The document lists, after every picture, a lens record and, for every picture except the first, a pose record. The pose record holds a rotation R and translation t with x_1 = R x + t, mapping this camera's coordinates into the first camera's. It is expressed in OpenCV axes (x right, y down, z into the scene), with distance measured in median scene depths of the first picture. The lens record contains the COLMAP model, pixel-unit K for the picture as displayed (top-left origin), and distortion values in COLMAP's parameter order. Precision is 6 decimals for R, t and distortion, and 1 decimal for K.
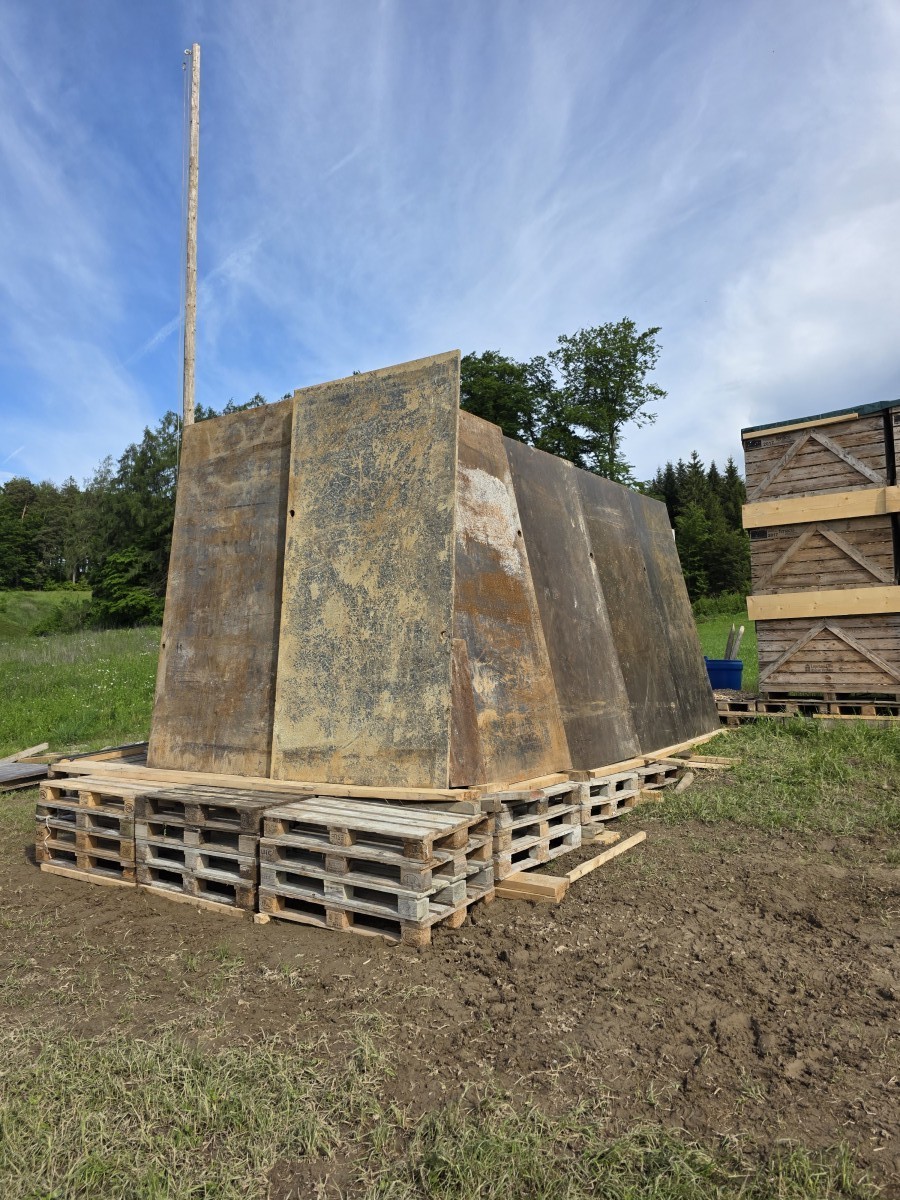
lens RADIAL K [[809.7, 0, 437.2], [0, 809.7, 596.5], [0, 0, 1]] dist [0.055494, -0.042946]
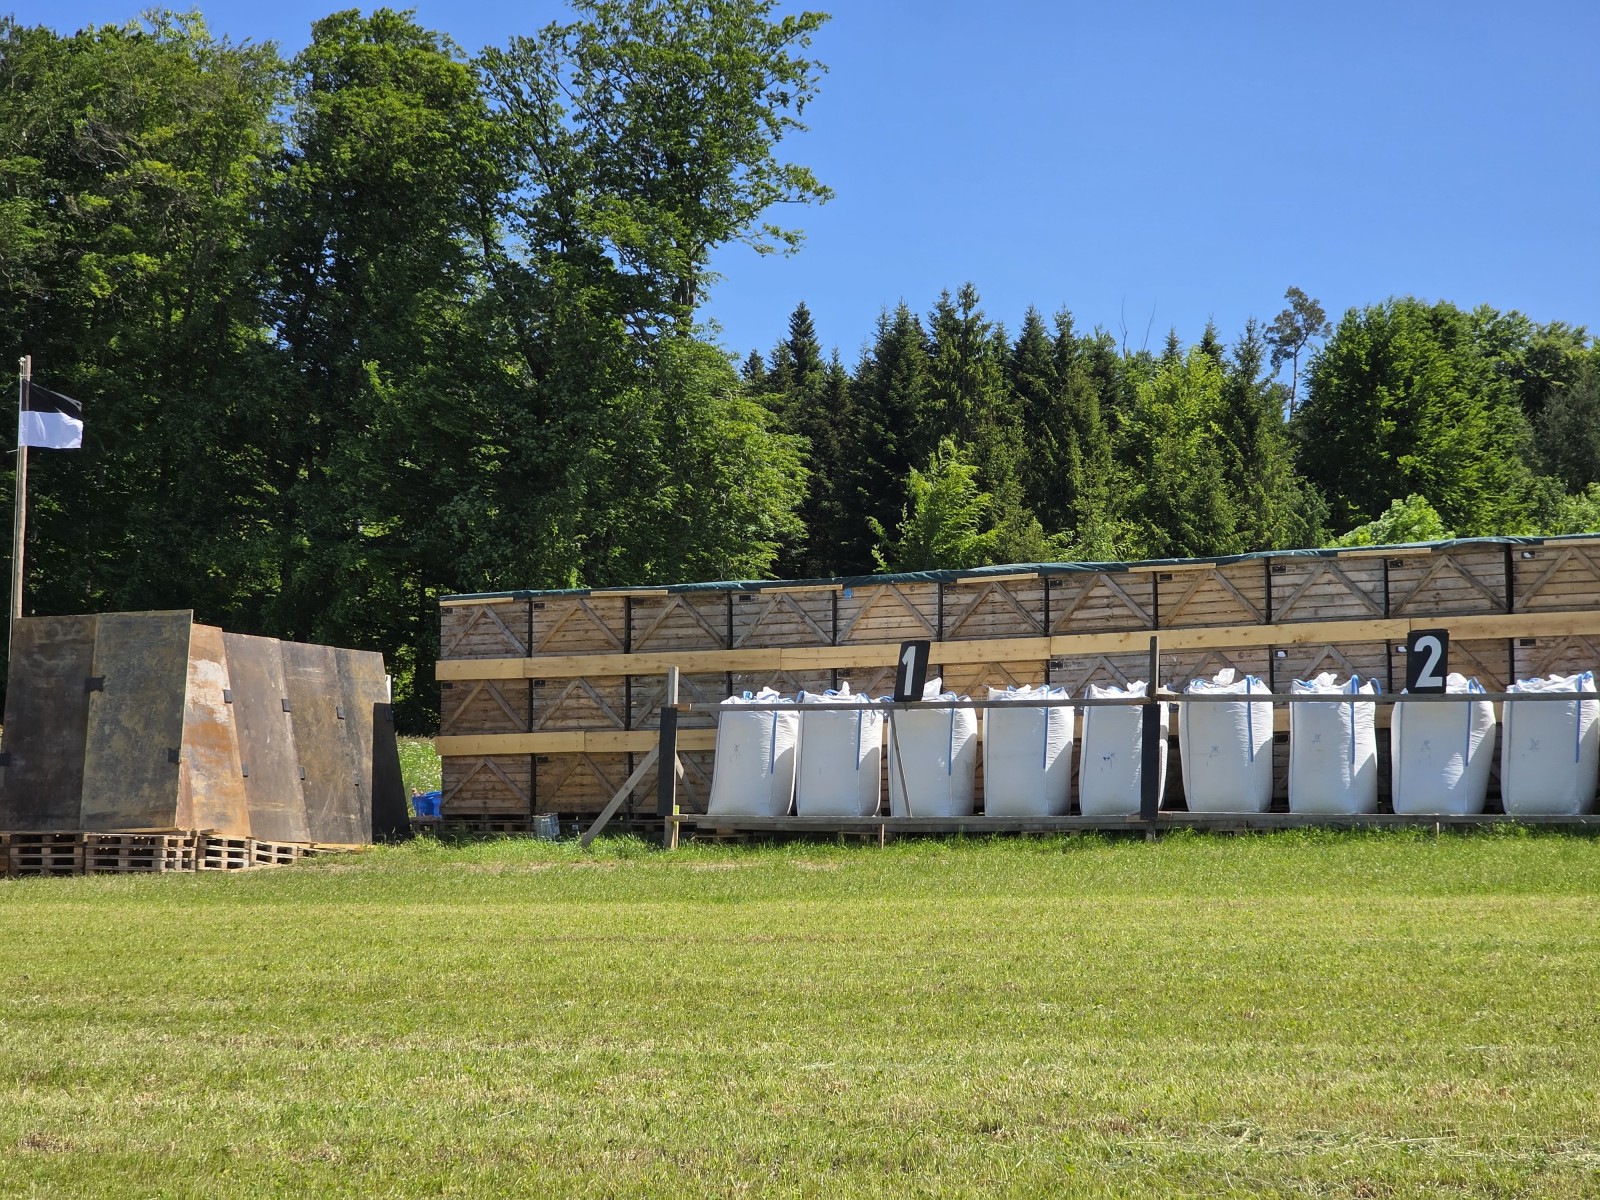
lens RADIAL K [[3149.6, 0, 802.2], [0, 3149.6, 598.1], [0, 0, 1]] dist [-0.024351, 0.000000]
pose [[0.983289, 0.038993, 0.177828, 0.075652], [-0.034766, 0.999036, -0.026820, -0.108087], [-0.178702, 0.020190, 0.983696, -4.033539]]
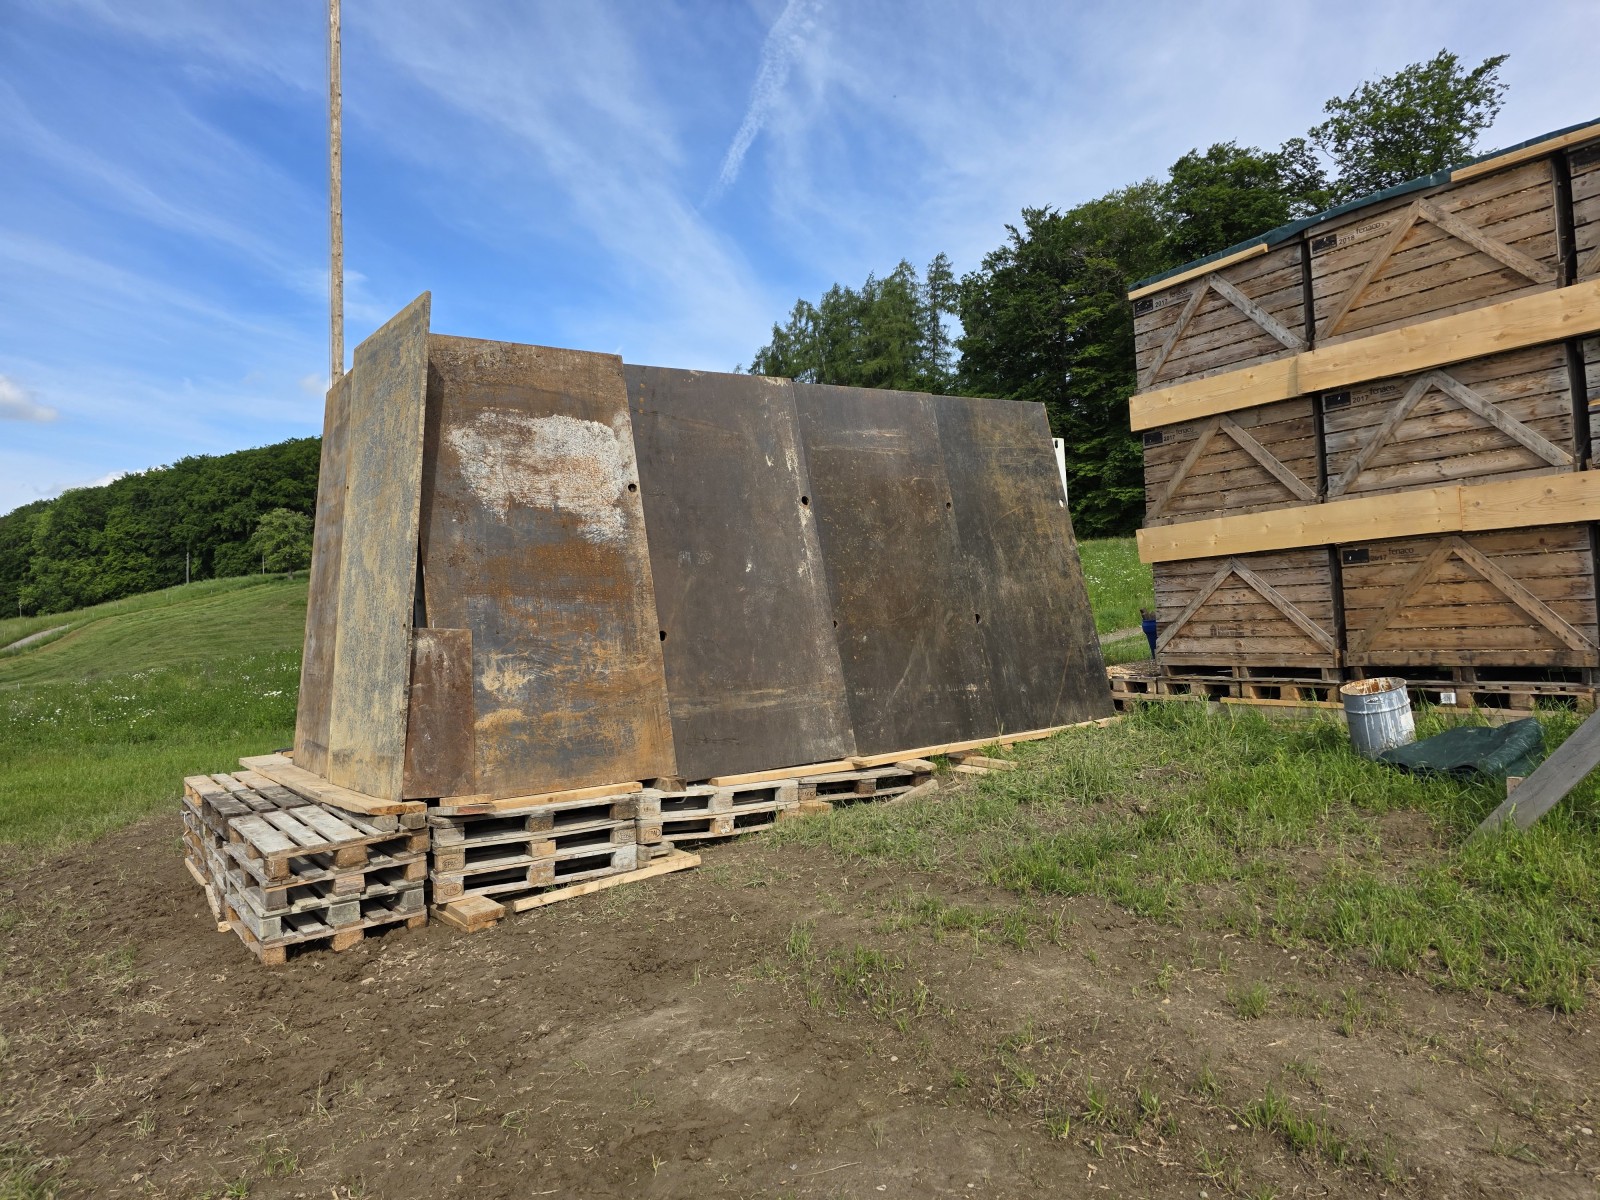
lens RADIAL K [[1079.6, 0, 793.8], [0, 1079.6, 590.3], [0, 0, 1]] dist [0.055494, -0.042946]
pose [[0.932566, -0.040039, -0.358772, 0.467039], [0.062639, 0.996702, 0.051587, -0.015524], [0.355523, -0.070582, 0.931999, 0.030028]]
